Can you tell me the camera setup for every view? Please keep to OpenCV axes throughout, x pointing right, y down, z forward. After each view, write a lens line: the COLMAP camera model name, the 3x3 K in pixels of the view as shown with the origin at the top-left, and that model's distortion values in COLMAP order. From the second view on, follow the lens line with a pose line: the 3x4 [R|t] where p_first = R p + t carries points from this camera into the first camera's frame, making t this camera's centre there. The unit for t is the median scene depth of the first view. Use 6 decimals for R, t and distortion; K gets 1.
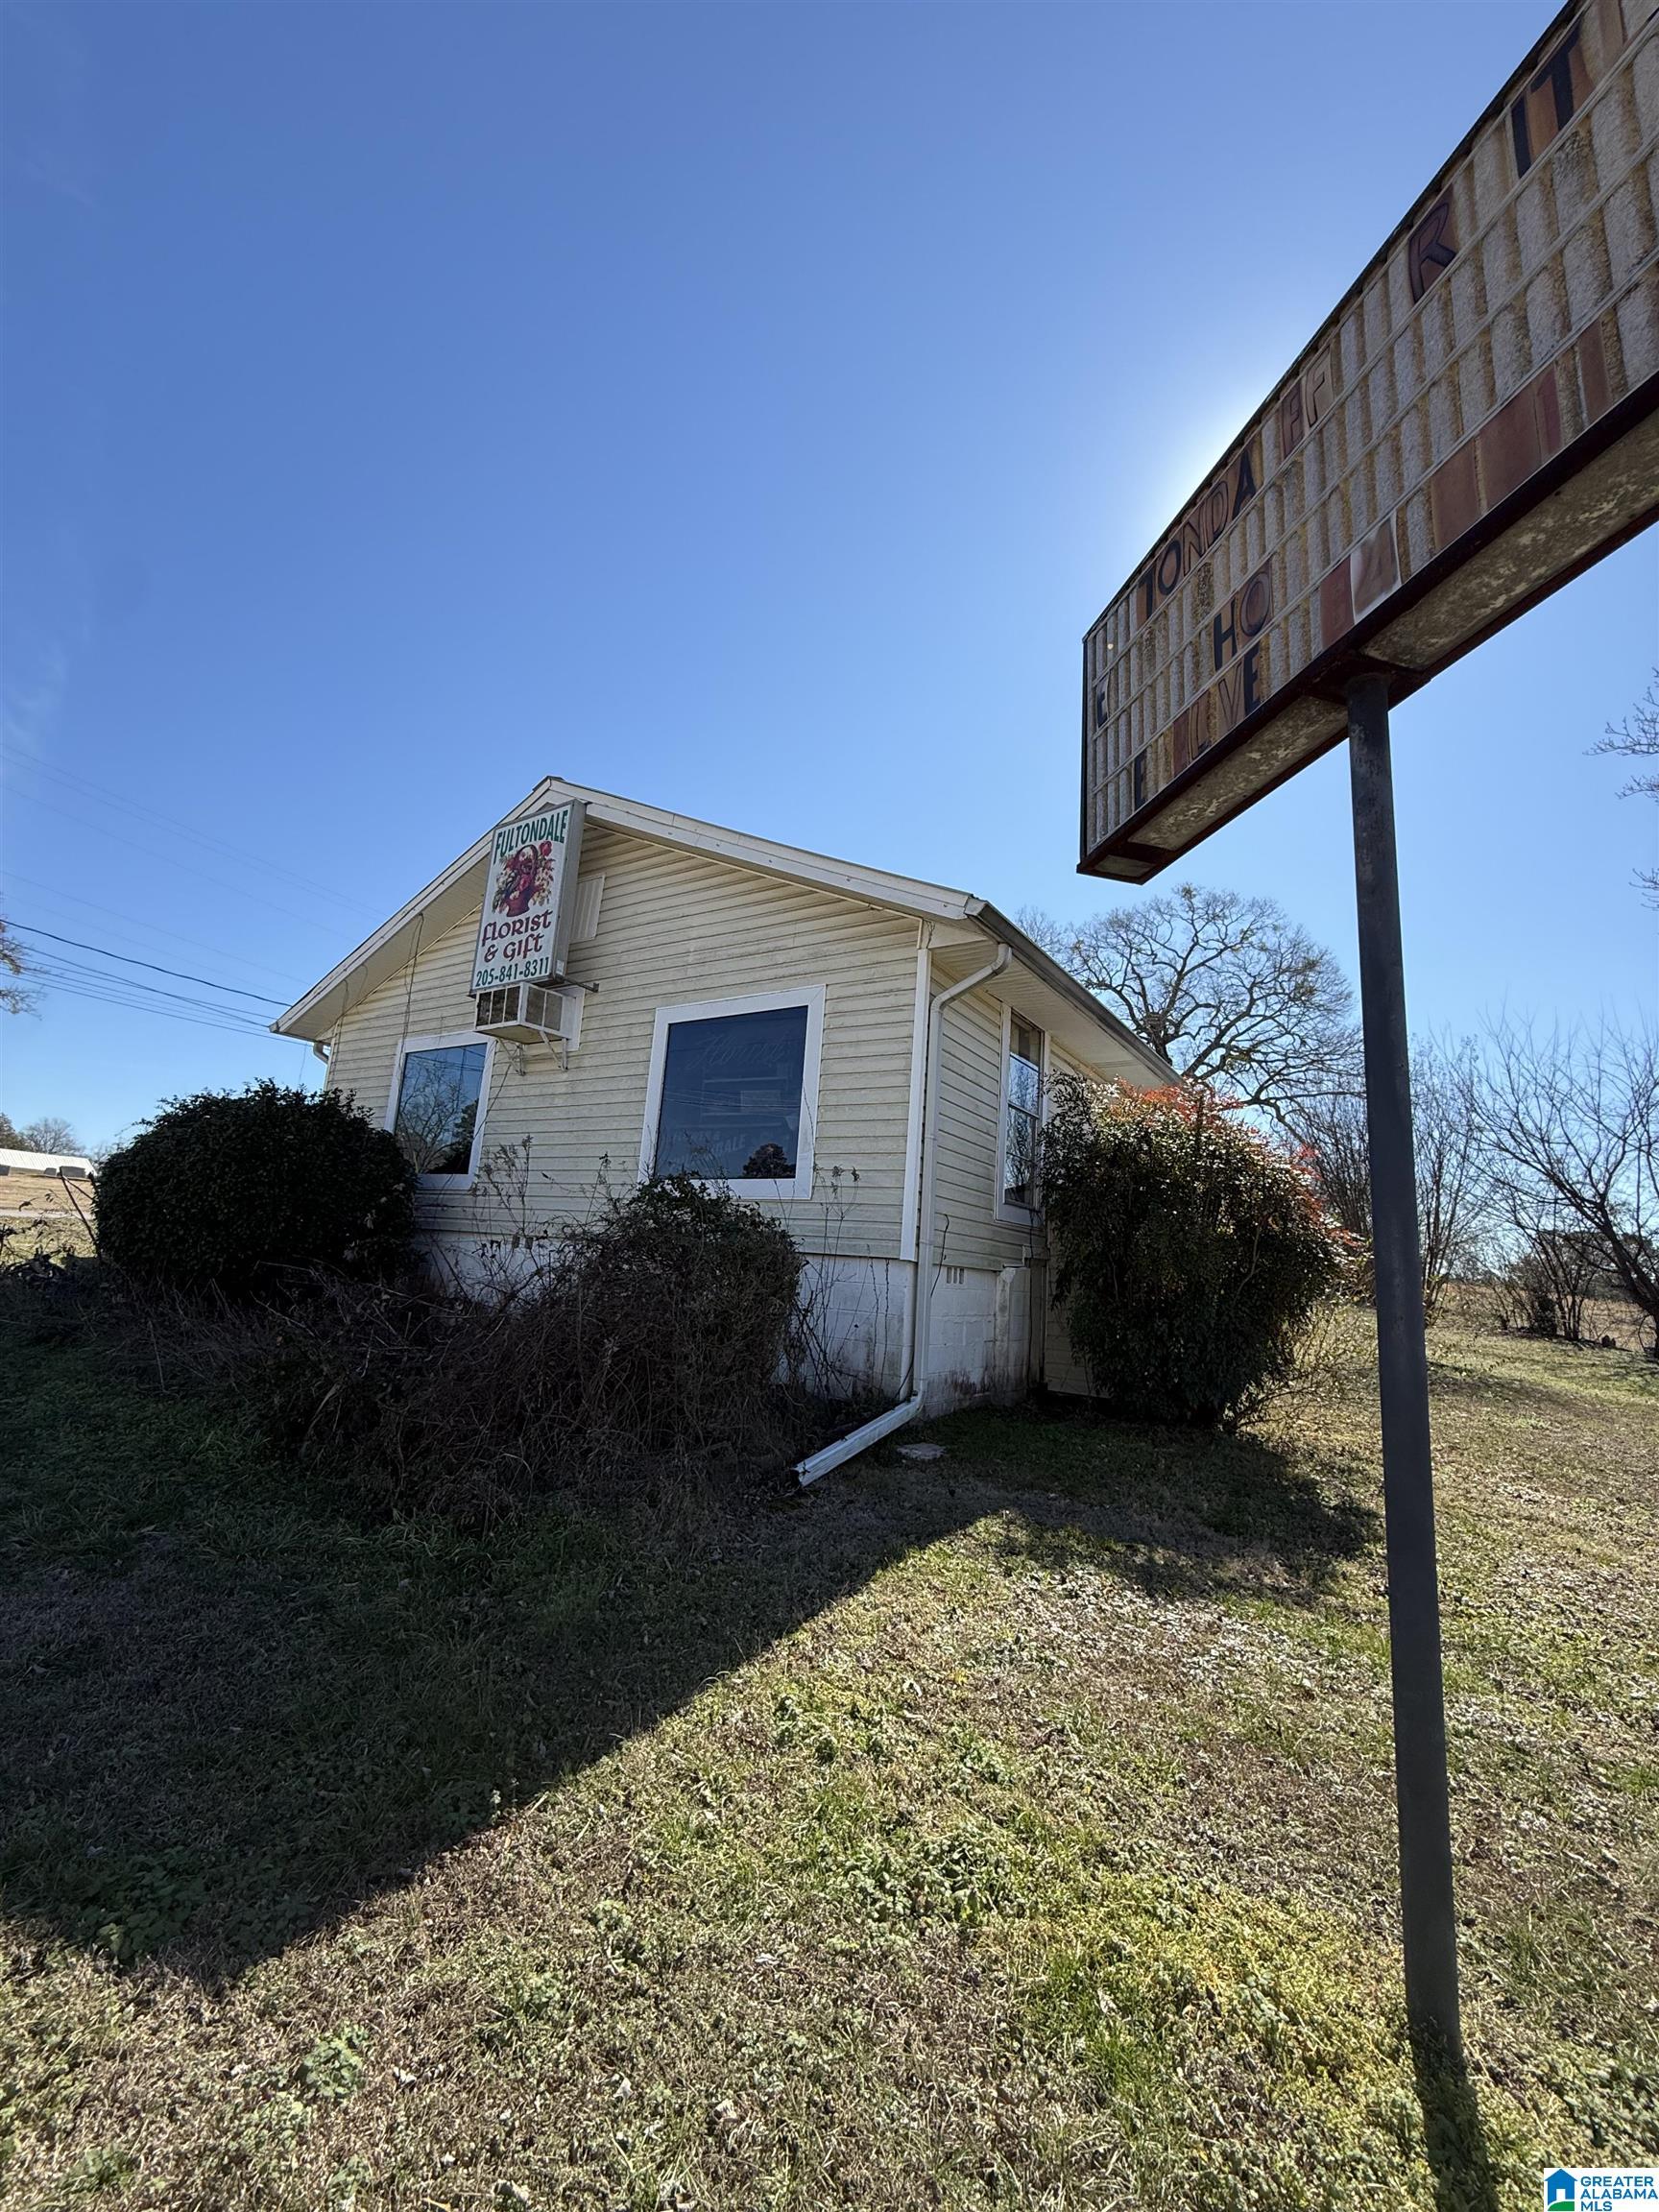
lens RADIAL K [[883.2, 0, 828.5], [0, 883.2, 1096.8], [0, 0, 1]] dist [-0.002071, -0.000269]
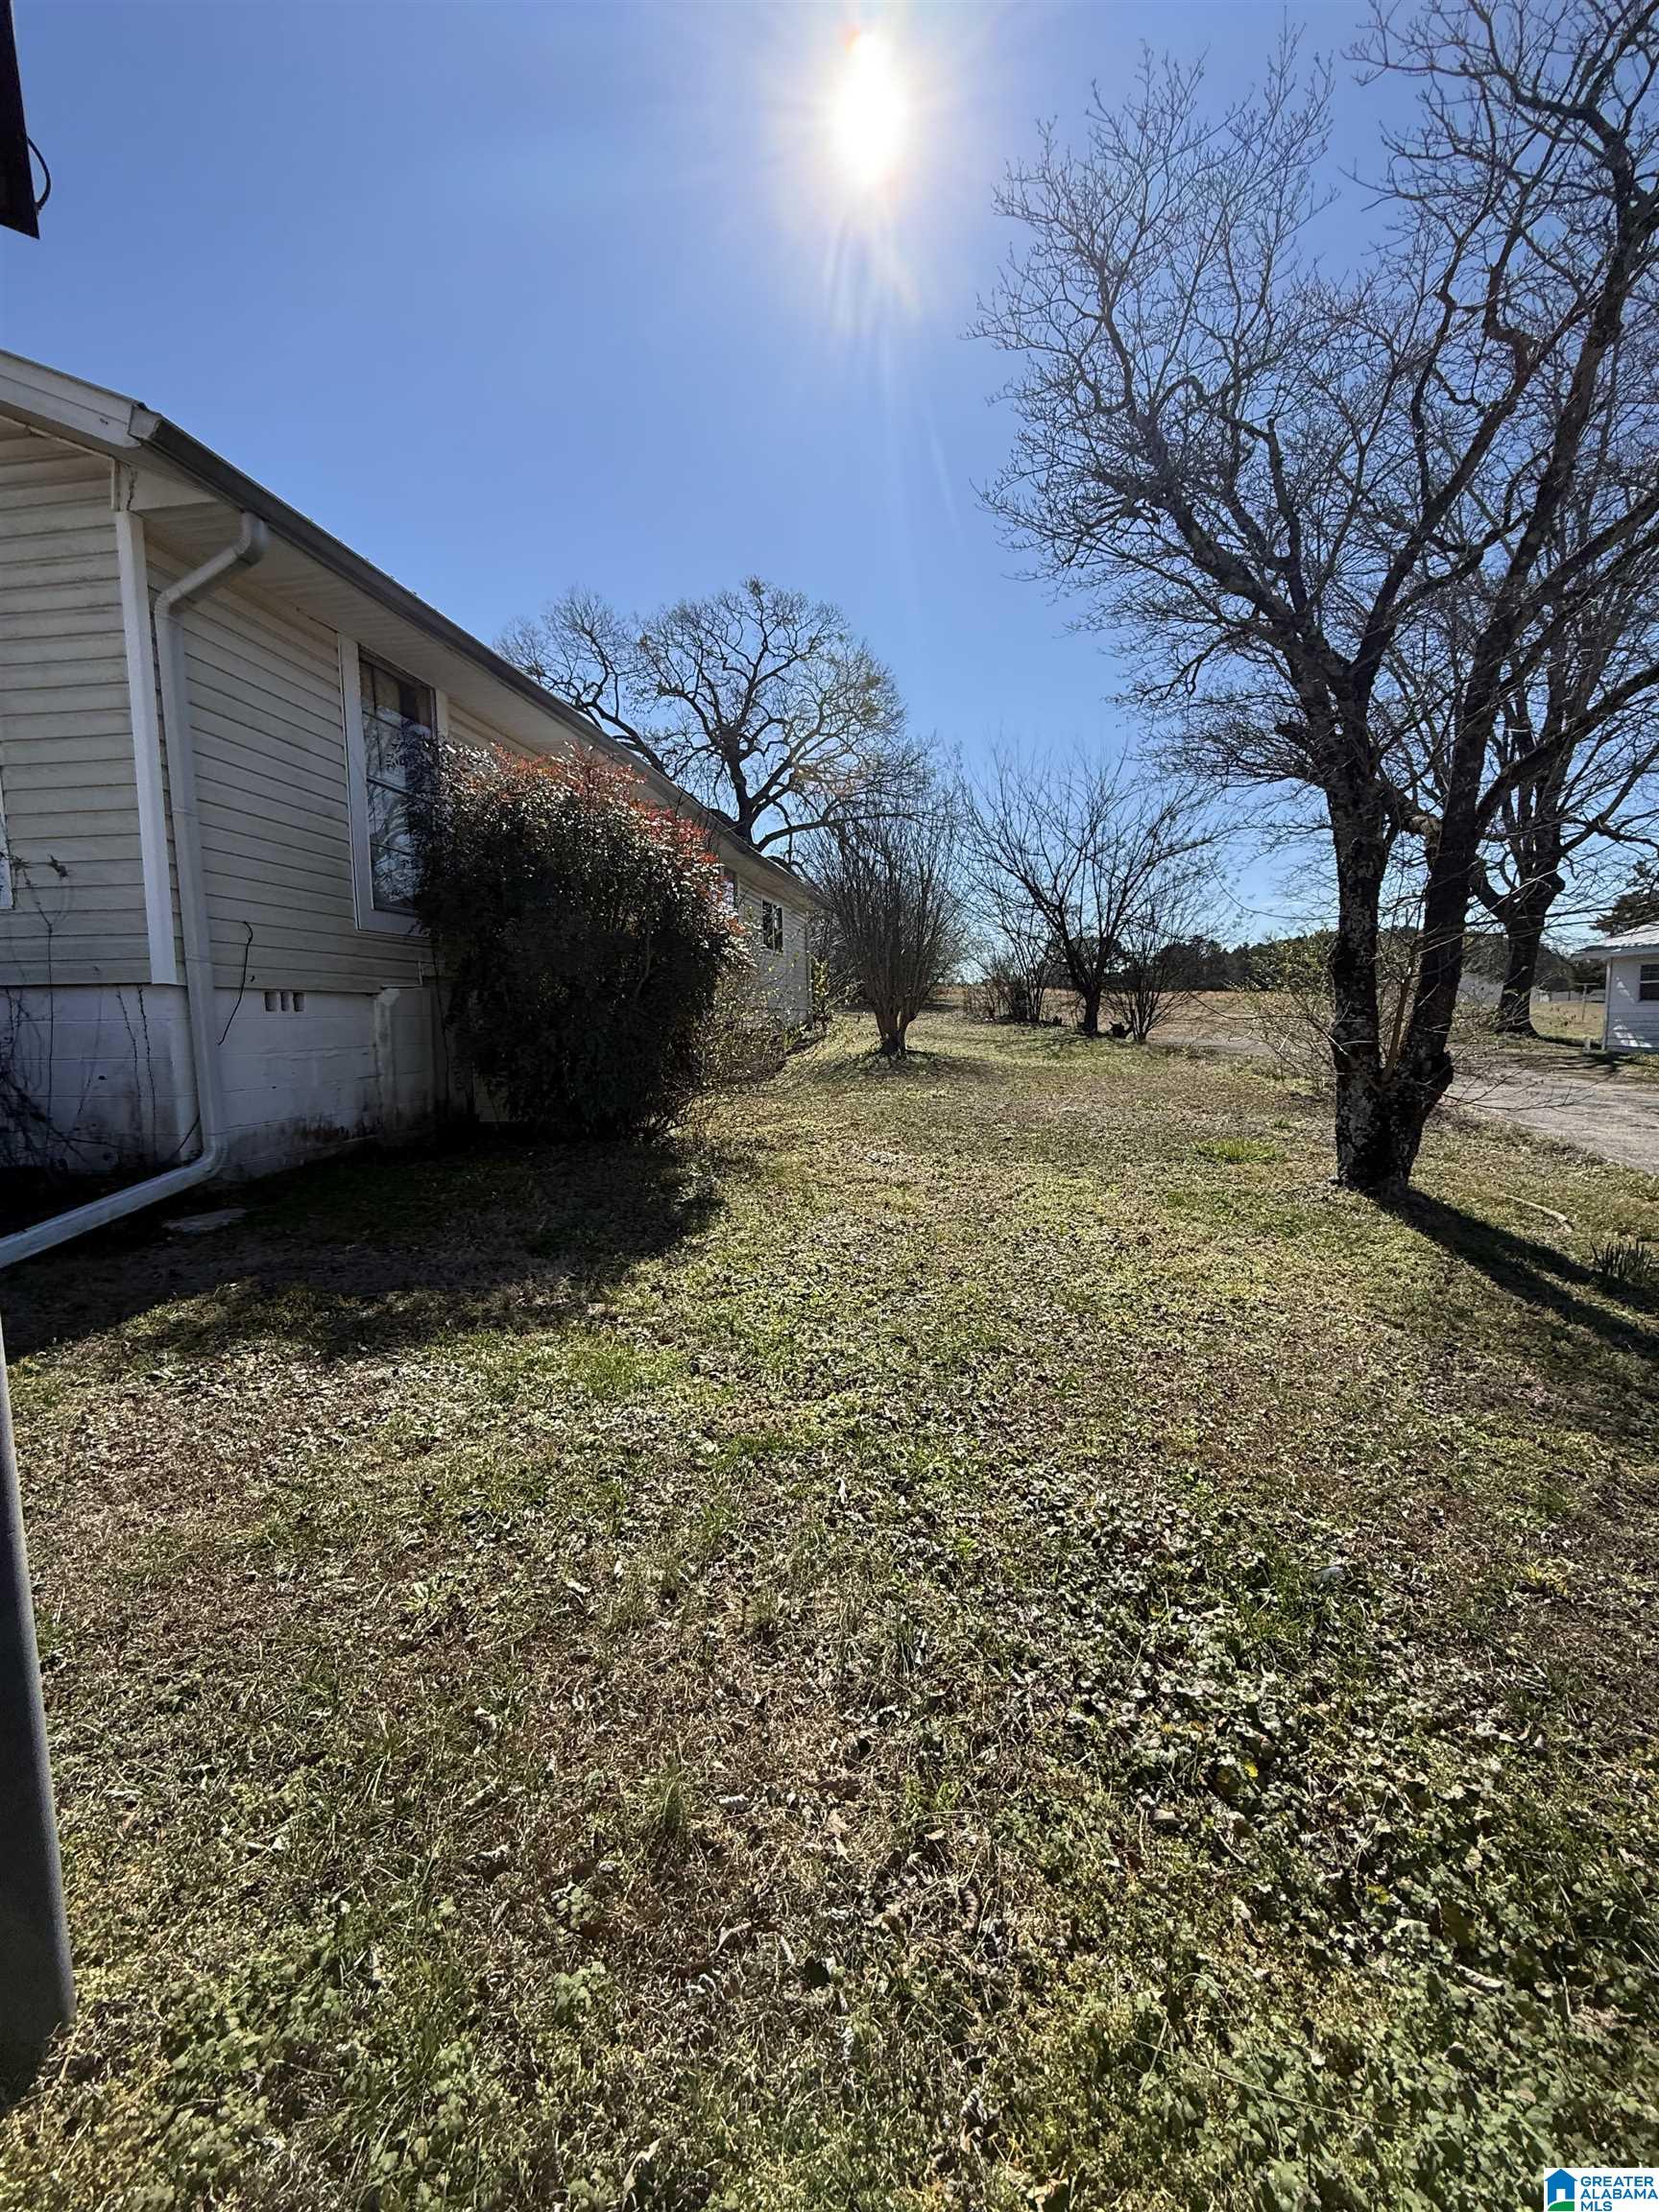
lens RADIAL K [[883.2, 0, 828.5], [0, 883.2, 1096.8], [0, 0, 1]] dist [-0.002071, -0.000269]
pose [[0.909442, -0.119779, 0.398207, 0.239410], [-0.002790, 0.955837, 0.293885, 0.047687], [-0.415822, -0.268382, 0.868944, 0.087873]]
